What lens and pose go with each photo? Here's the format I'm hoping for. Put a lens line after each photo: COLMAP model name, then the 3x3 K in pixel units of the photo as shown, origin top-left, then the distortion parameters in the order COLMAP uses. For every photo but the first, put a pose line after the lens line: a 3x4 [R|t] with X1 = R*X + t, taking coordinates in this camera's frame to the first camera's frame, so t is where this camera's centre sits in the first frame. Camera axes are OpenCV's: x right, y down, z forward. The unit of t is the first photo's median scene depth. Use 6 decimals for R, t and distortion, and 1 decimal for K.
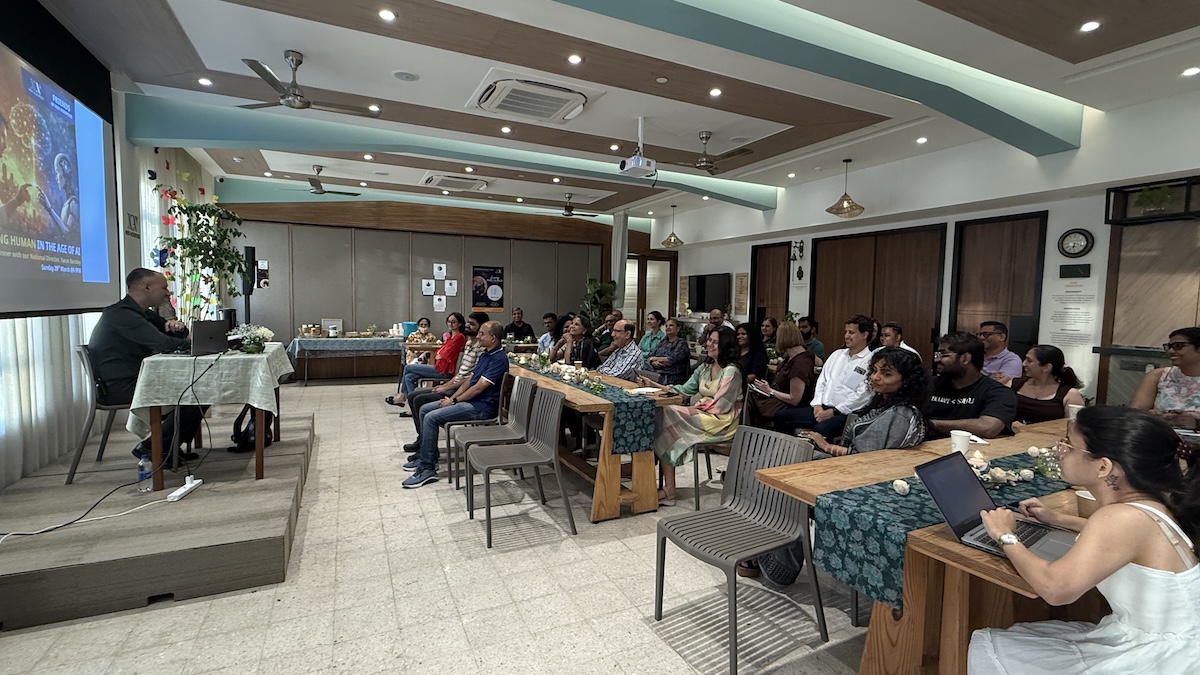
lens RADIAL K [[527.0, 0, 602.5], [0, 527.0, 334.5], [0, 0, 1]] dist [0.001252, -0.001190]
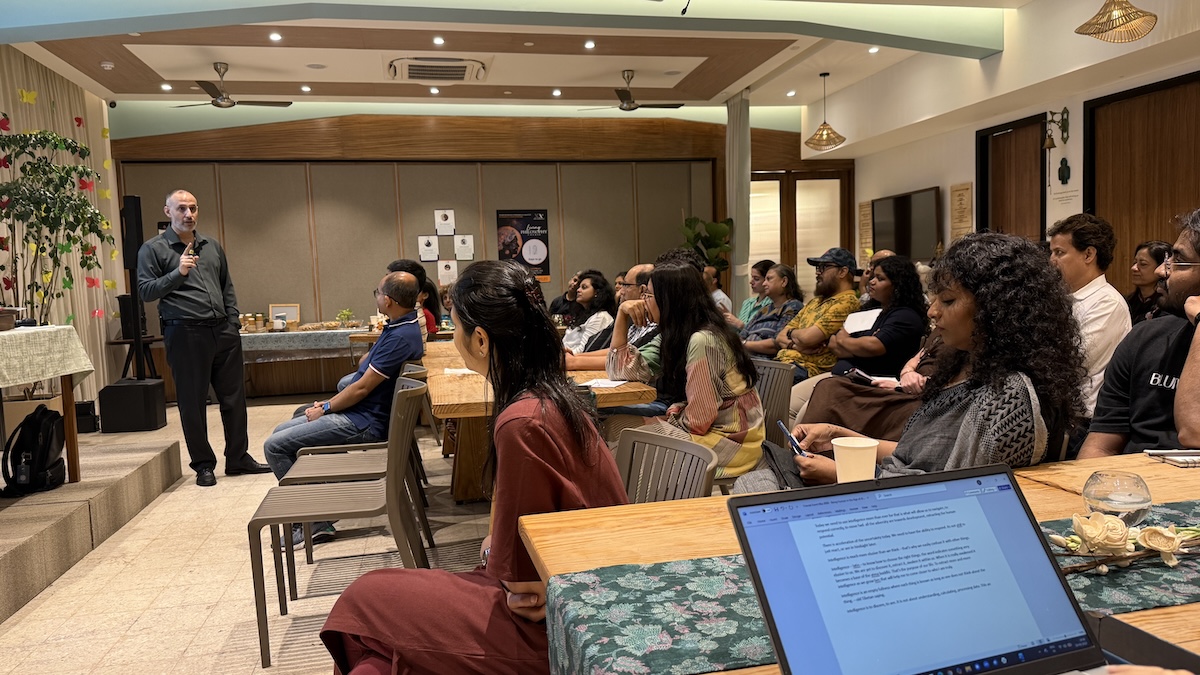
lens RADIAL K [[832.6, 0, 610.0], [0, 832.6, 347.4], [0, 0, 1]] dist [0.041279, -0.032990]
pose [[0.973275, -0.037939, -0.226488, 0.162796], [0.042665, 0.998961, 0.016009, 0.035077], [0.225646, -0.025244, 0.973882, 0.112910]]
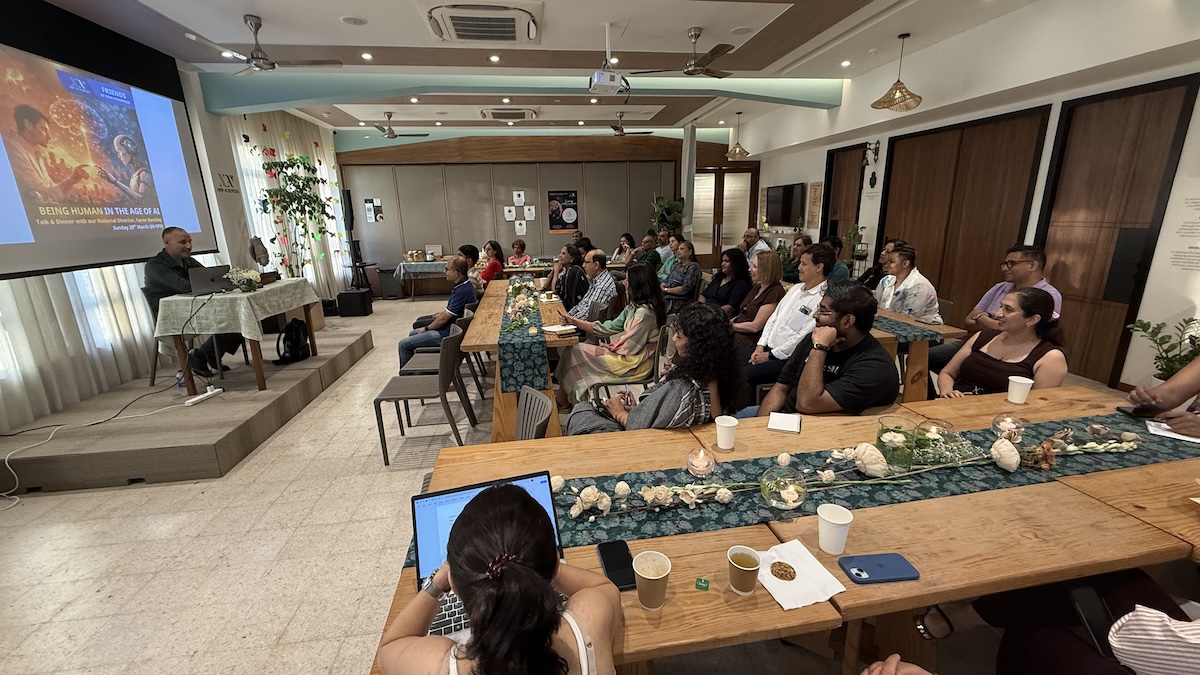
lens RADIAL K [[471.4, 0, 595.3], [0, 471.4, 332.9], [0, 0, 1]] dist [0.000677, 0.000369]
pose [[0.952157, 0.032524, -0.303875, 0.248700], [0.024509, 0.982992, 0.182007, -0.028057], [0.304626, -0.180747, 0.935165, 0.105036]]
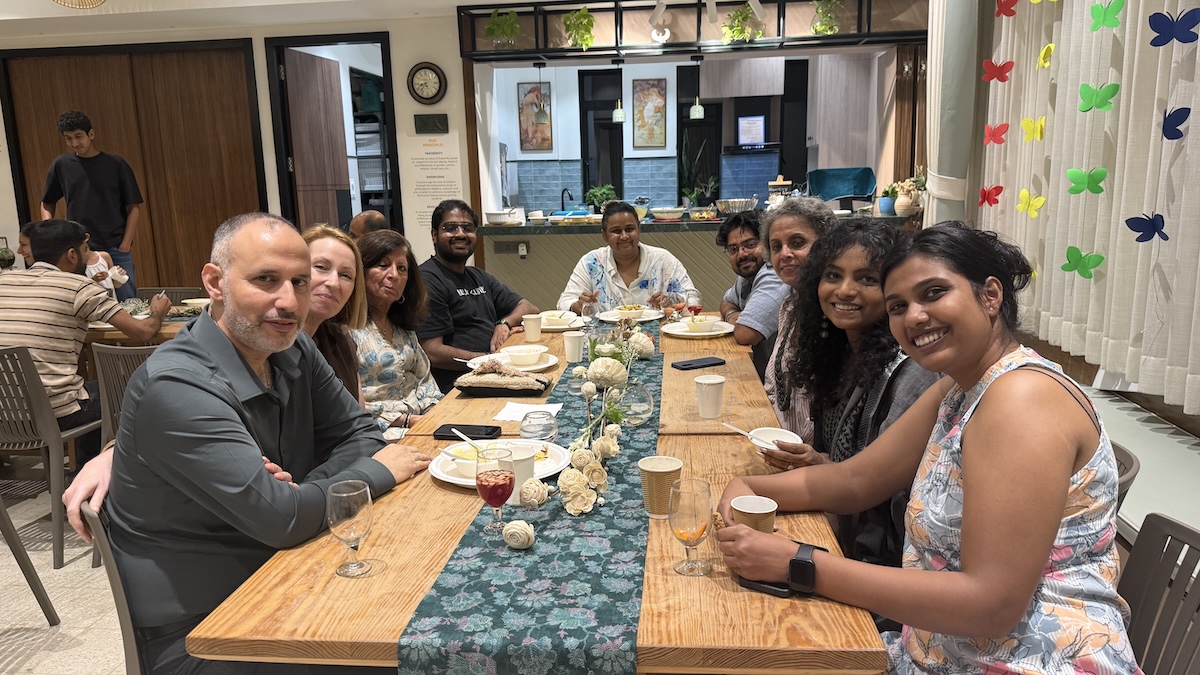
lens RADIAL K [[832.6, 0, 607.4], [0, 832.6, 347.0], [0, 0, 1]] dist [0.041279, -0.032990]
pose [[0.523371, -0.199485, 0.828425, 0.004522], [0.091412, 0.979744, 0.178172, -0.001254], [-0.847187, -0.017522, 0.531005, 0.148226]]
